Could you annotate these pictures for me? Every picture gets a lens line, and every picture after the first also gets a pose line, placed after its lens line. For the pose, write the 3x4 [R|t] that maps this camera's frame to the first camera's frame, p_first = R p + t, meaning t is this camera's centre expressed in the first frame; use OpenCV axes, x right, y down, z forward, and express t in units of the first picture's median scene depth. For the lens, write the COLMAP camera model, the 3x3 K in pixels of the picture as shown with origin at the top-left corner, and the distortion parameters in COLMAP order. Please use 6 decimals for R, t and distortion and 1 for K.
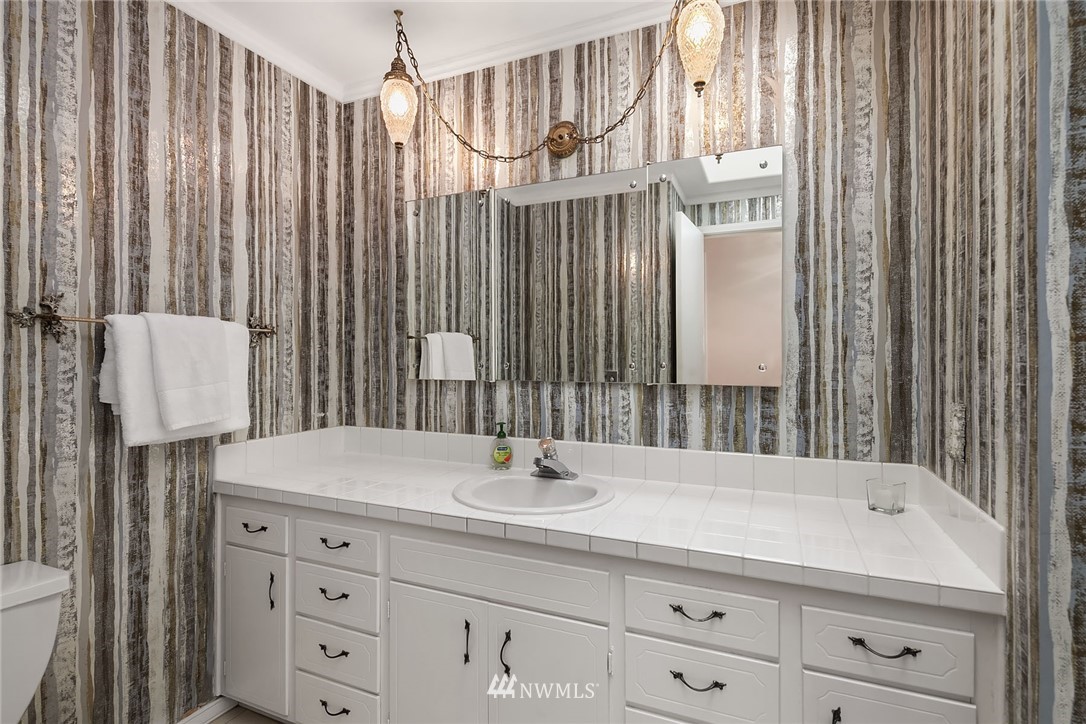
lens RADIAL K [[529.6, 0, 543.7], [0, 529.6, 355.3], [0, 0, 1]] dist [0.001218, -0.001627]
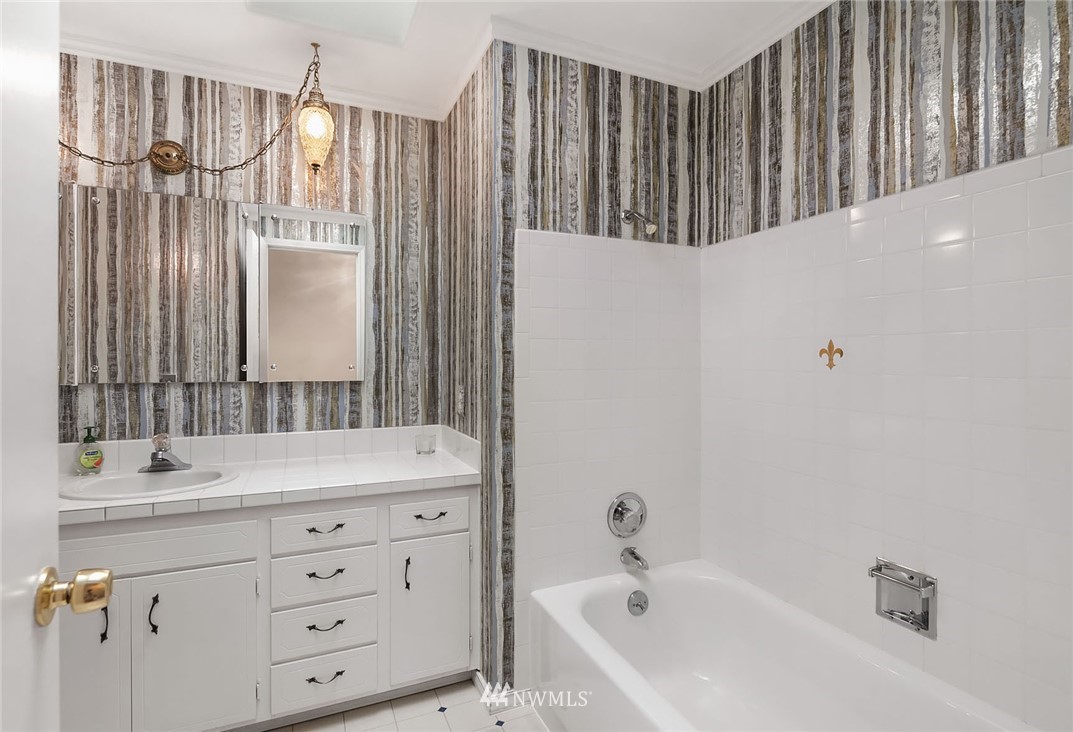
lens RADIAL K [[520.6, 0, 536.5], [0, 520.6, 366.0], [0, 0, 1]] dist [0.000215, -0.000157]
pose [[0.680568, -0.005834, 0.732662, -0.255401], [-0.004608, 0.999914, 0.012243, -0.000875], [-0.732670, -0.011709, 0.680483, -0.295557]]
